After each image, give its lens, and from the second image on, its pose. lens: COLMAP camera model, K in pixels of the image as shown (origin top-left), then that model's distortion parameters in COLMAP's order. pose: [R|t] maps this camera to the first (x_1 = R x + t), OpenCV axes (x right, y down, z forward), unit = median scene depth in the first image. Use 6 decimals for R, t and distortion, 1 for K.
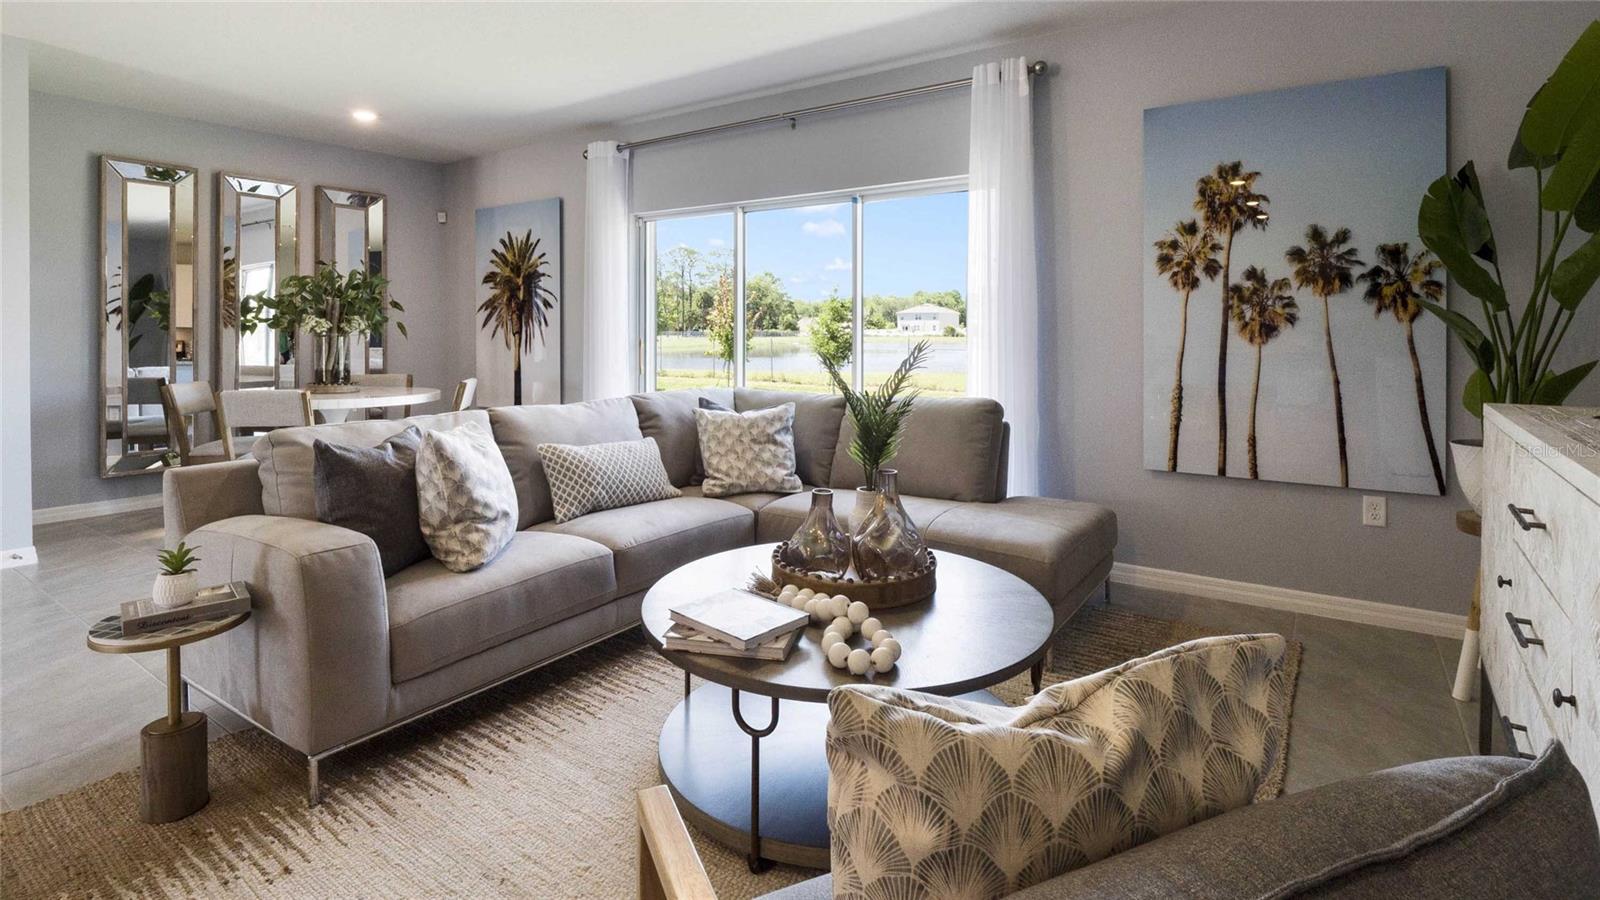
lens RADIAL K [[784.5, 0, 804.4], [0, 784.5, 334.6], [0, 0, 1]] dist [-0.007261, 0.000569]
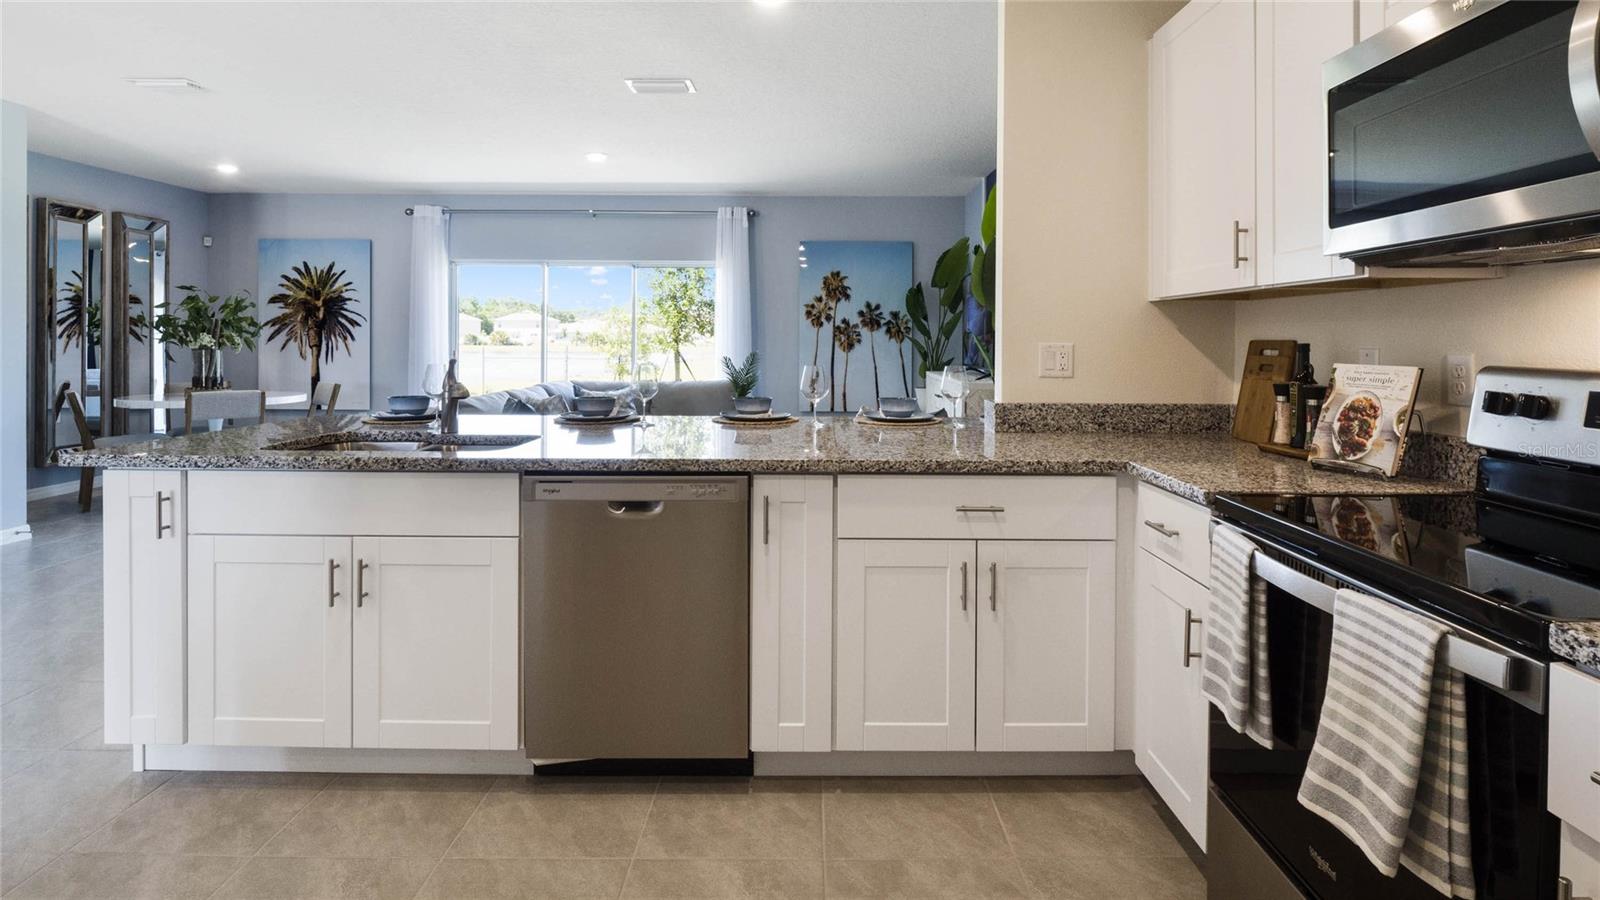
lens RADIAL K [[784.5, 0, 804.4], [0, 784.5, 334.6], [0, 0, 1]] dist [-0.007261, 0.000569]
pose [[0.823793, 0.006991, 0.566847, -0.734645], [-0.001136, 0.999942, -0.010680, -0.012777], [-0.566889, 0.008154, 0.823754, -0.728748]]
